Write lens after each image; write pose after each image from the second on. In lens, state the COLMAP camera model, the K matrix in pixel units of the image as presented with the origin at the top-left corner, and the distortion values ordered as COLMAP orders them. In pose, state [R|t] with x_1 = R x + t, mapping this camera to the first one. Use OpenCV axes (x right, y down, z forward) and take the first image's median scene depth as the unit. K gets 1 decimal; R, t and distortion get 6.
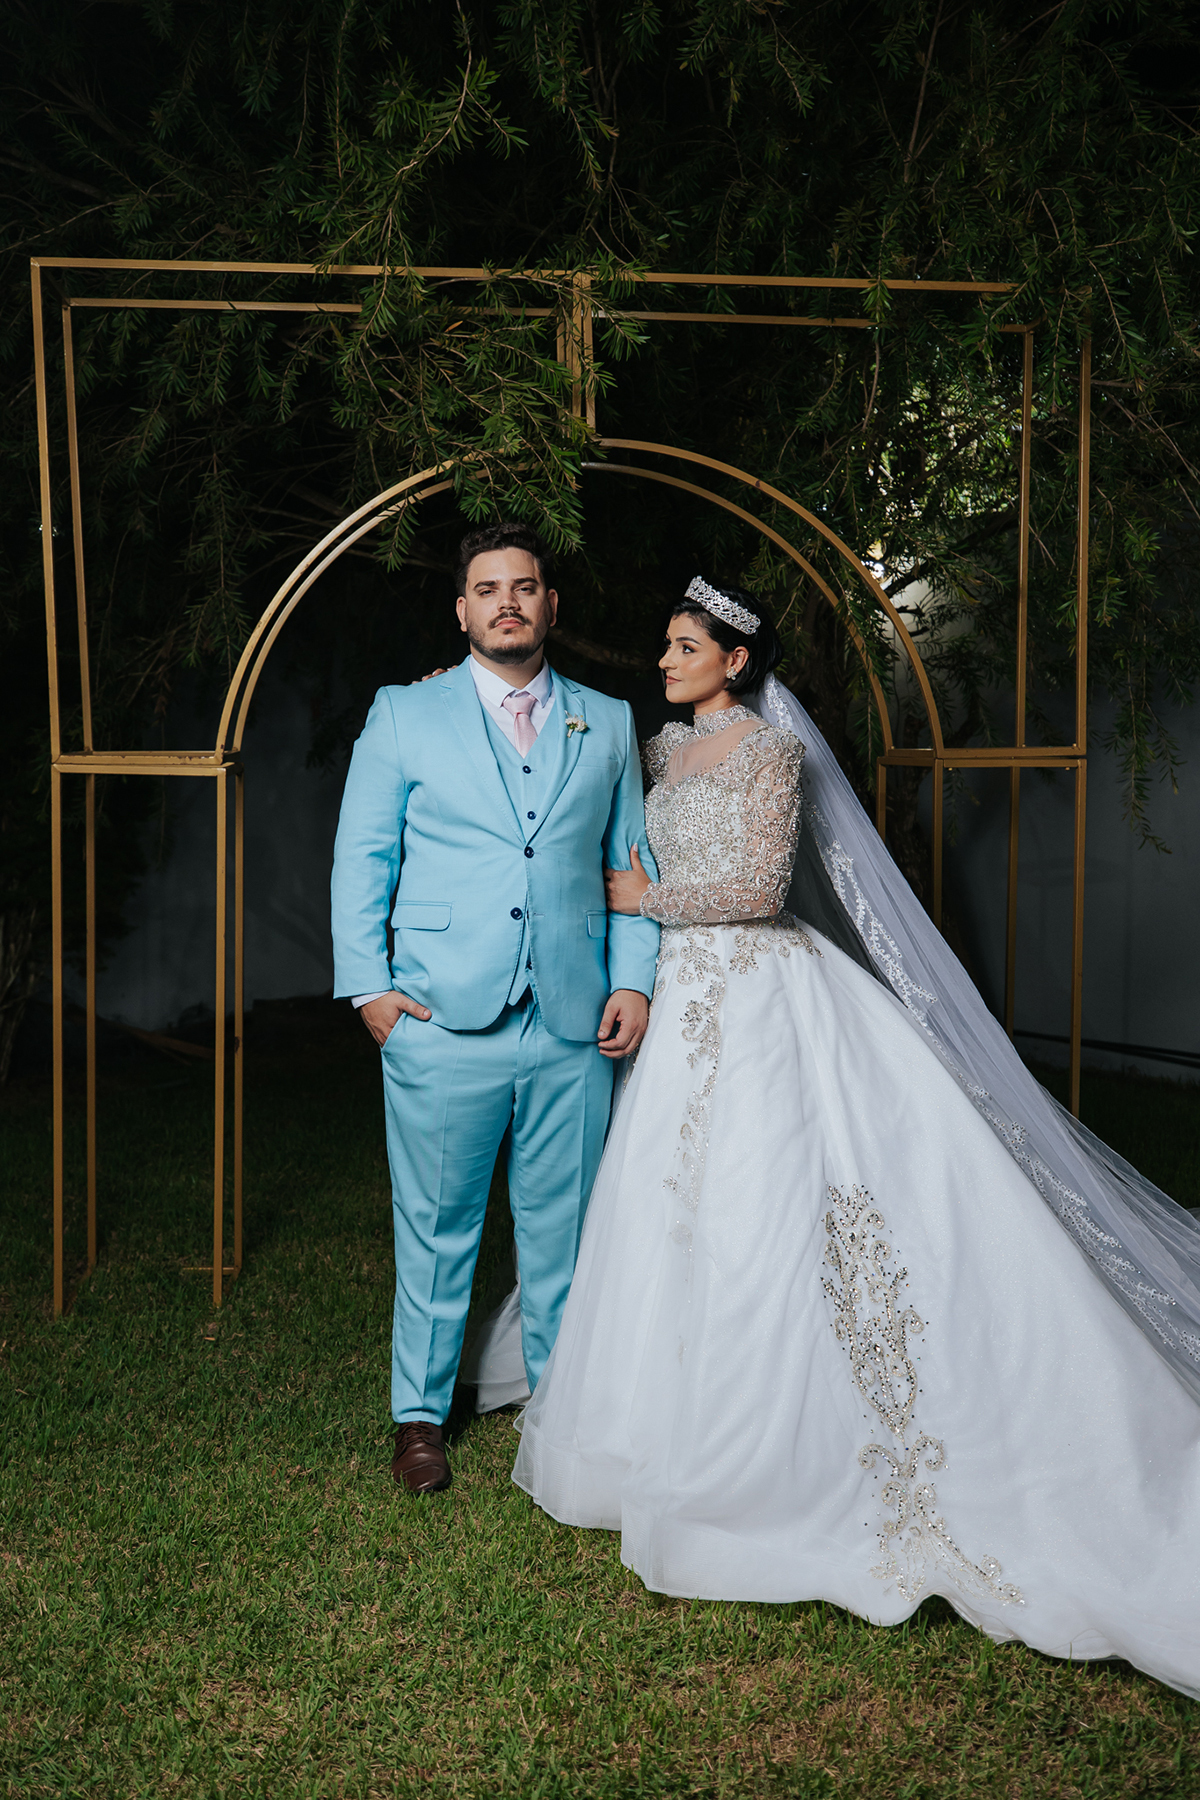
lens RADIAL K [[1734.7, 0, 600.0], [0, 1734.7, 900.0], [0, 0, 1]] dist [0.001555, 0.000982]
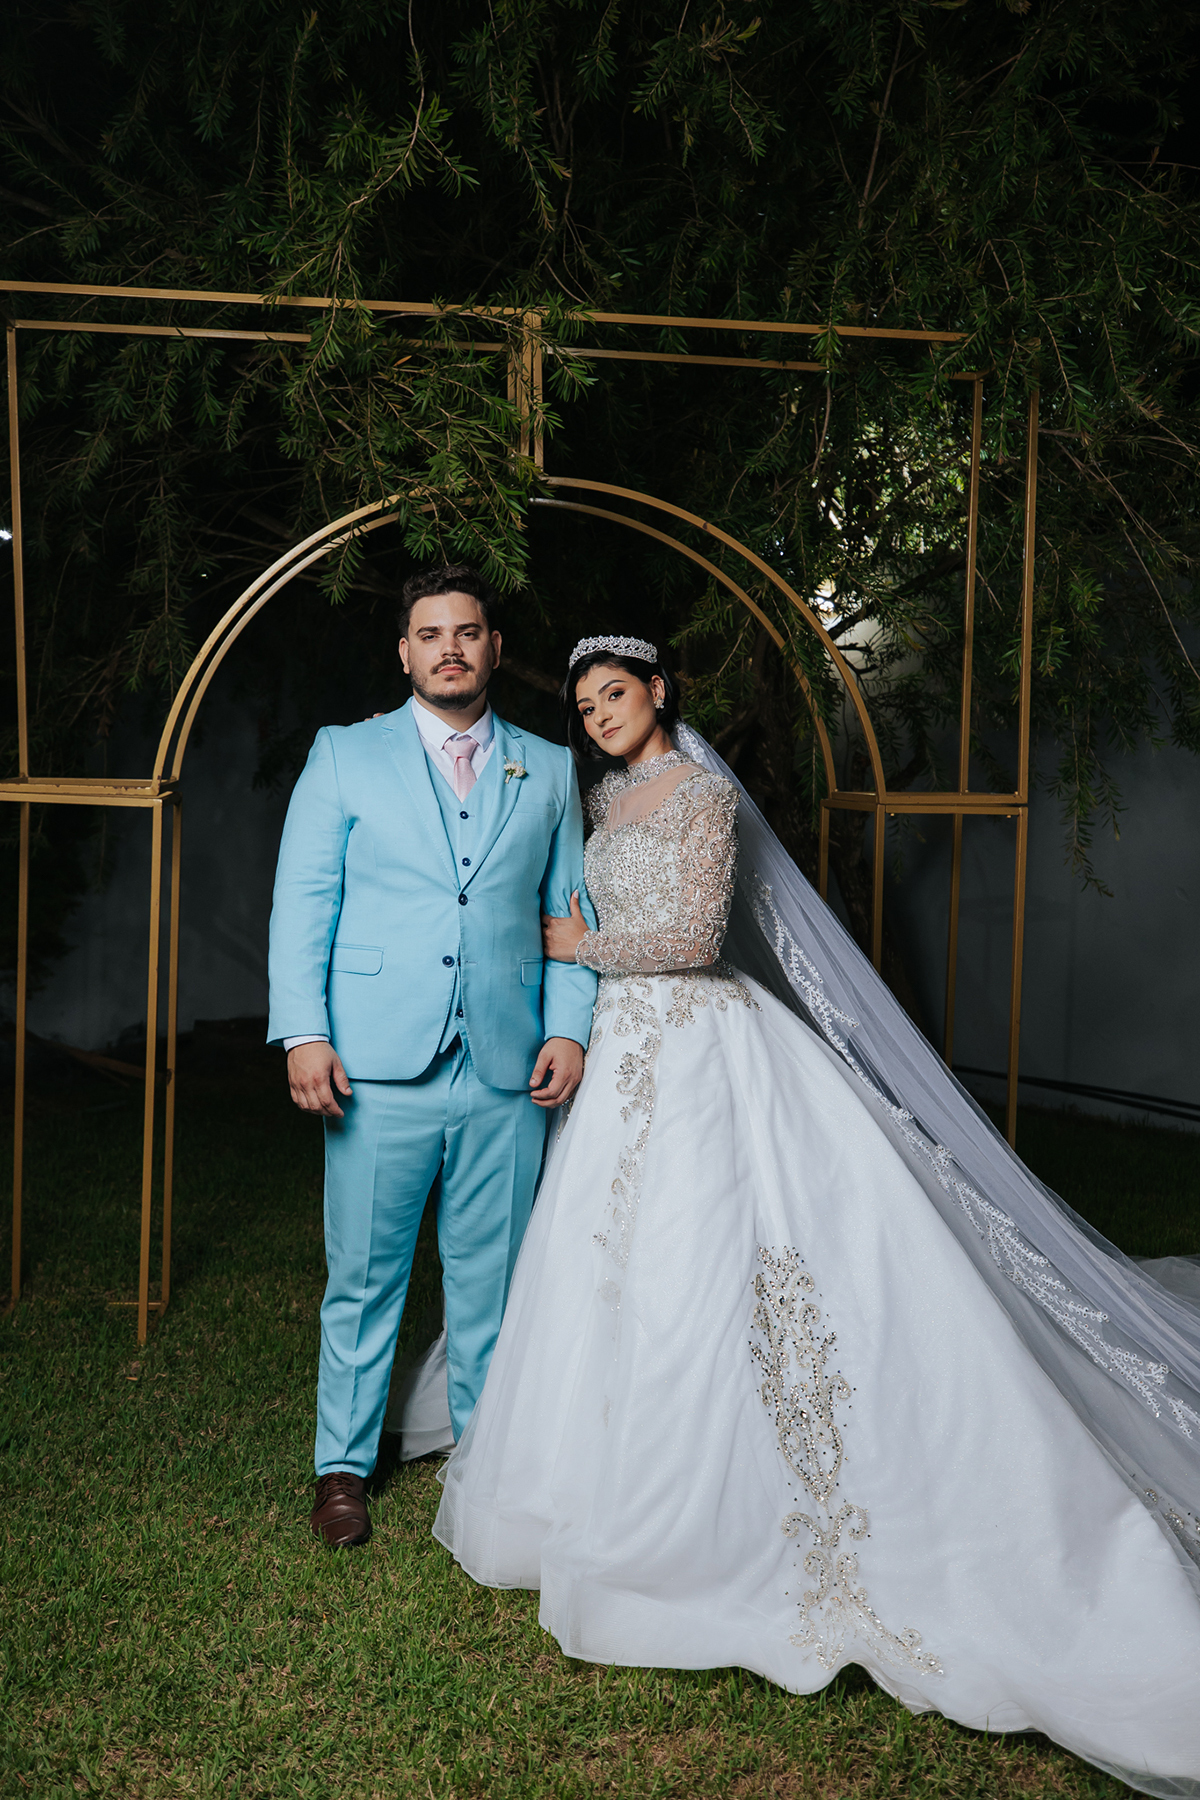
lens RADIAL K [[1734.7, 0, 600.0], [0, 1734.7, 900.0], [0, 0, 1]] dist [0.001555, 0.000982]
pose [[0.999431, 0.020260, 0.026981, 0.007919], [-0.019997, 0.999750, -0.009996, -0.013518], [-0.027177, 0.009451, 0.999586, 0.005880]]
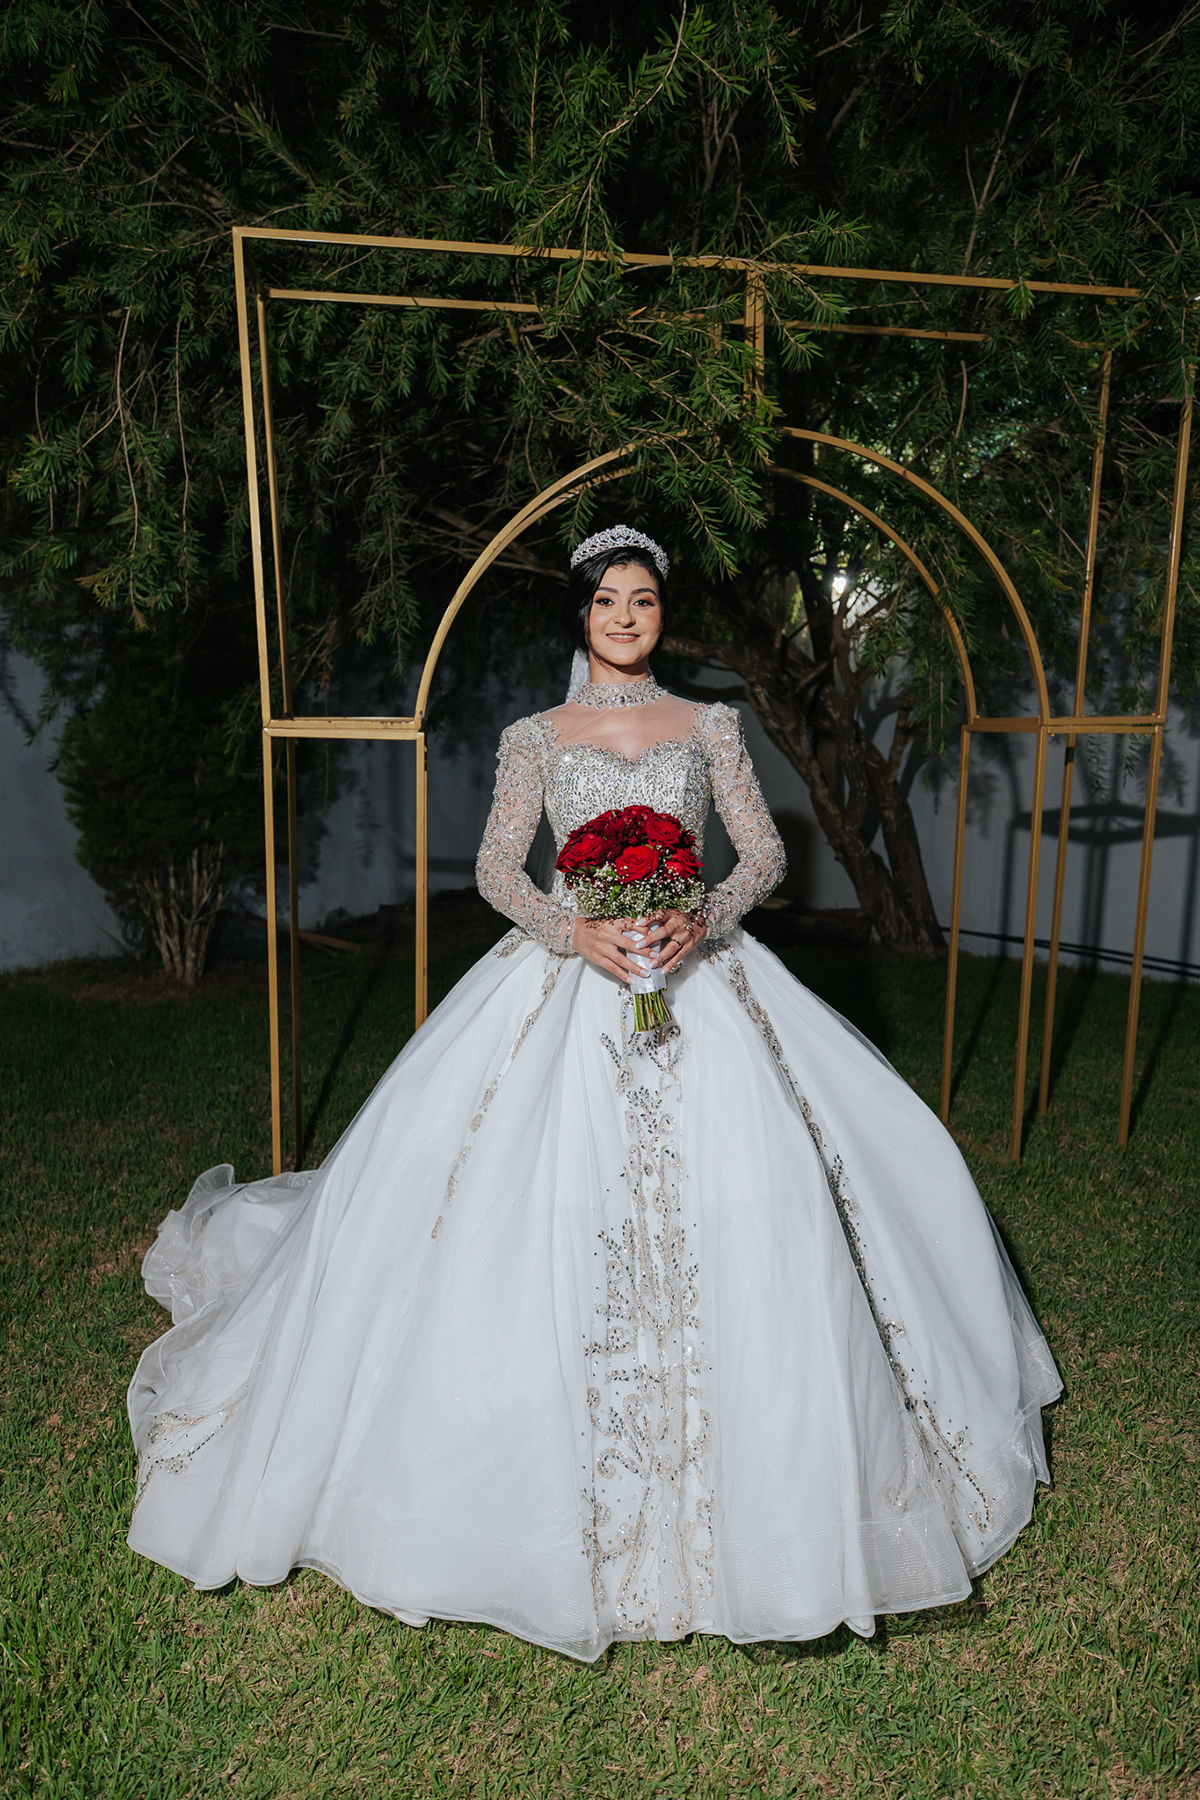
lens RADIAL K [[1102.7, 0, 612.7], [0, 1102.7, 903.4], [0, 0, 1]] dist [0.004765, 0.000838]
pose [[0.998994, -0.003905, 0.044680, -0.126324], [0.000507, 0.997123, 0.075803, -0.021261], [-0.044847, -0.075704, 0.996121, 0.291315]]
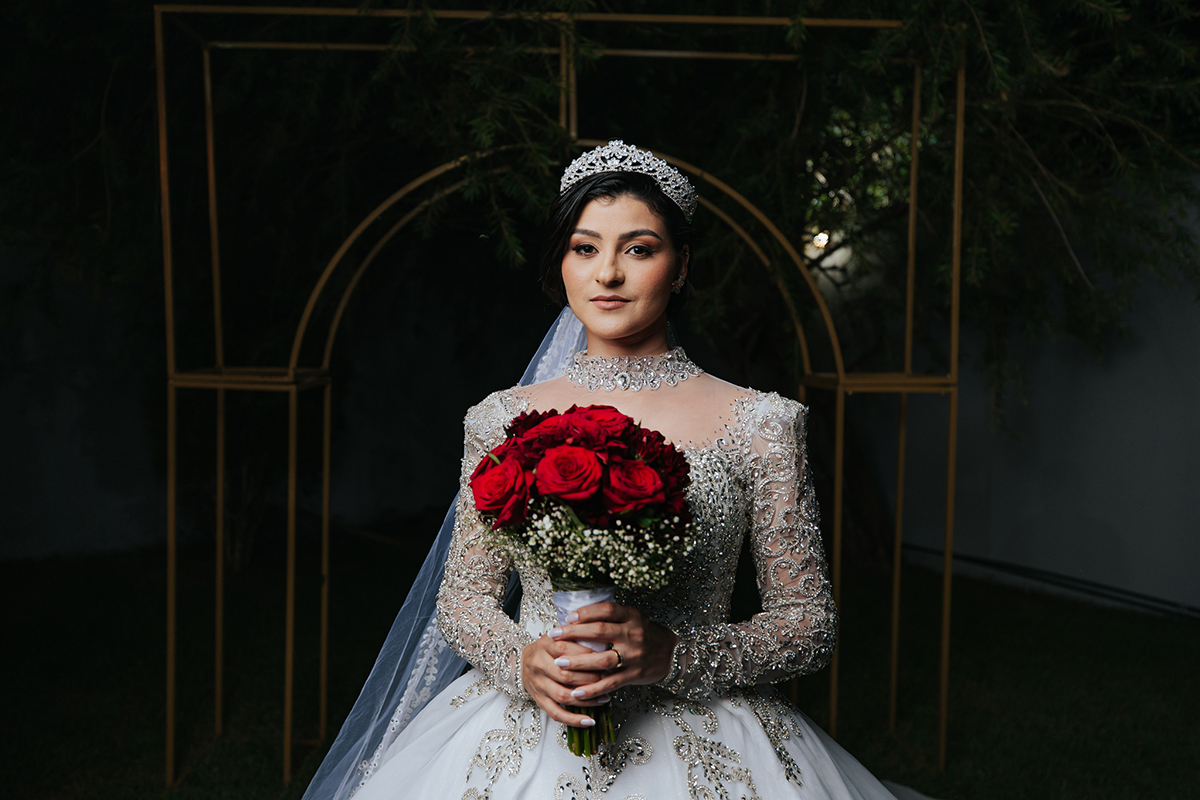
lens RADIAL K [[978.5, 0, 600.0], [0, 978.5, 400.0], [0, 0, 1]] dist [-0.001471, 0.002170]
pose [[0.996276, 0.020318, -0.083790, 0.079681], [-0.022439, 0.999449, -0.024460, -0.050074], [0.083247, 0.026249, 0.996183, 0.262689]]
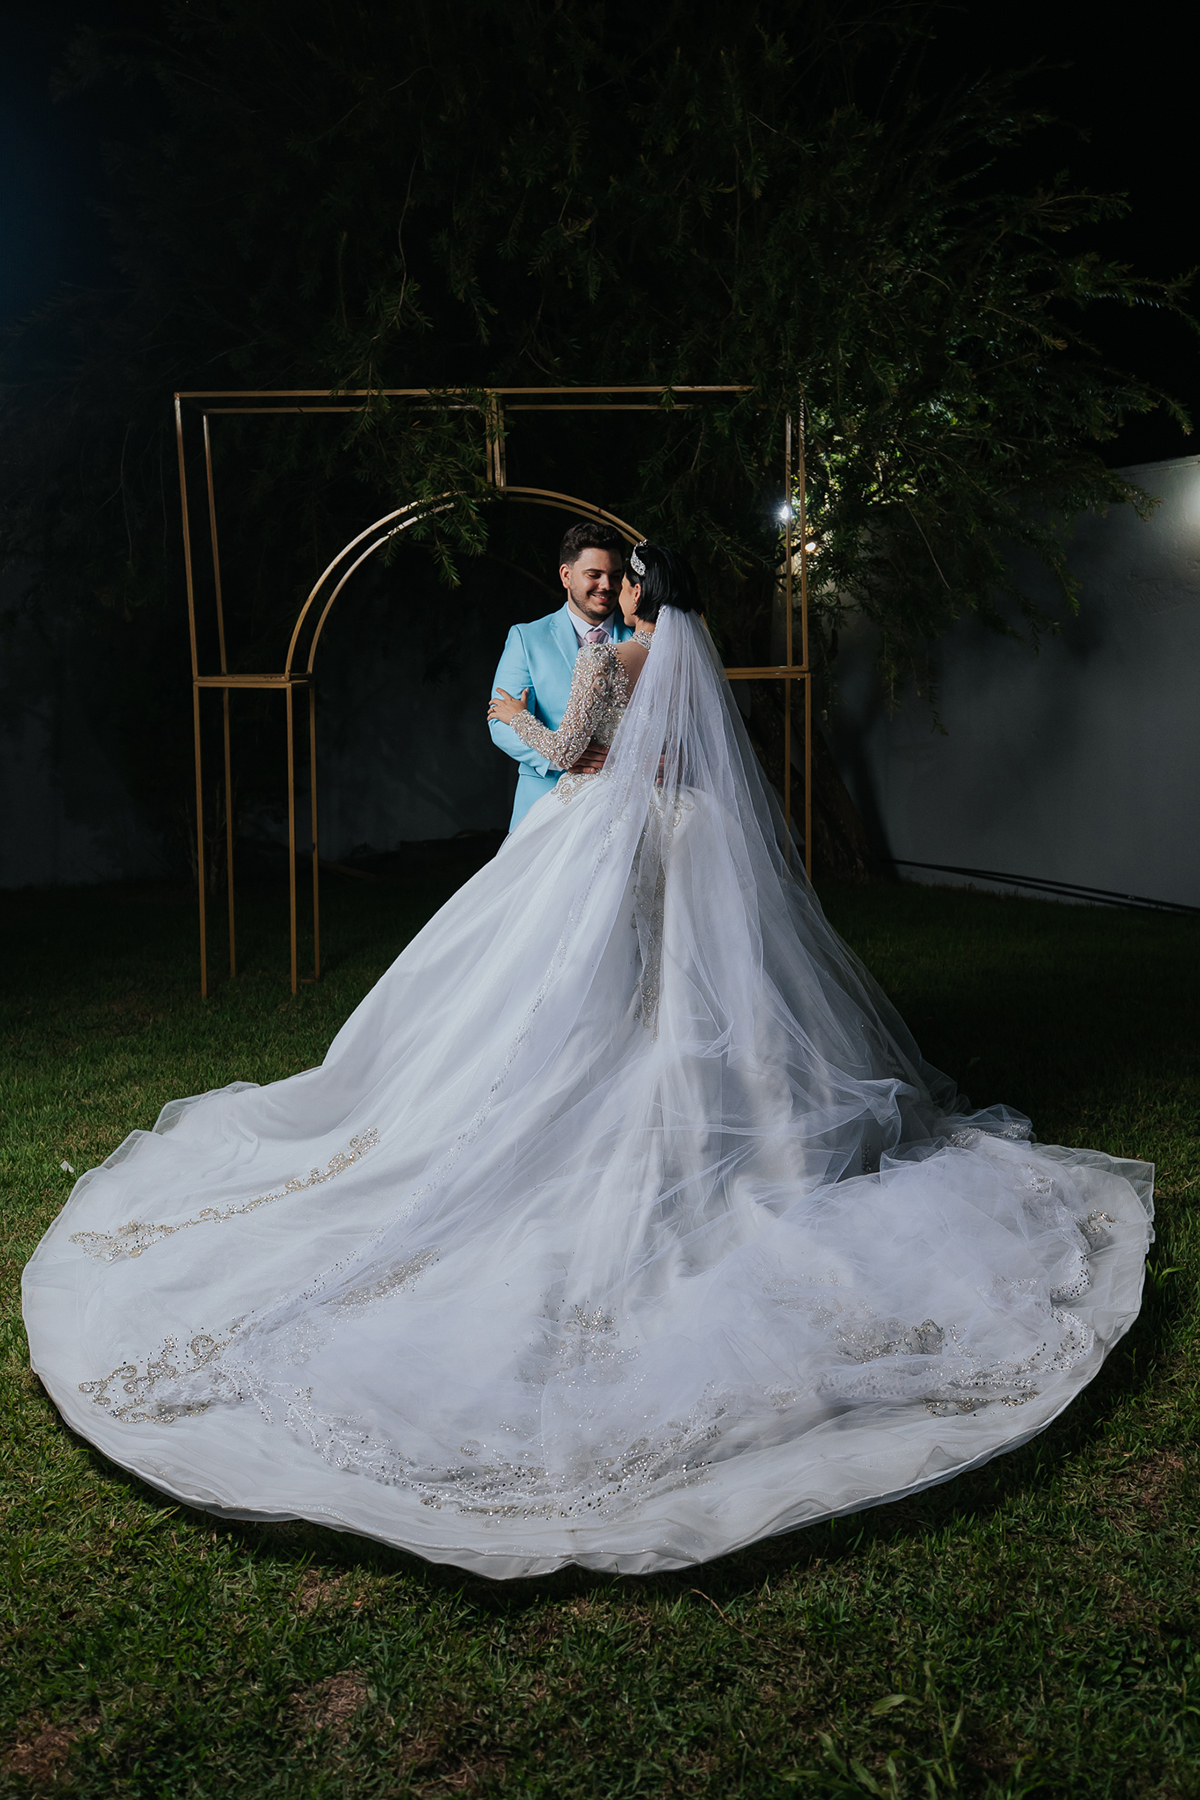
lens RADIAL K [[1340.0, 0, 624.3], [0, 1340.0, 833.6], [0, 0, 1]] dist [-0.002763, 0.005288]
pose [[0.995351, 0.001559, -0.096297, 0.239249], [0.001715, 0.999424, 0.033905, 0.028185], [0.096294, -0.033912, 0.994775, -0.297524]]
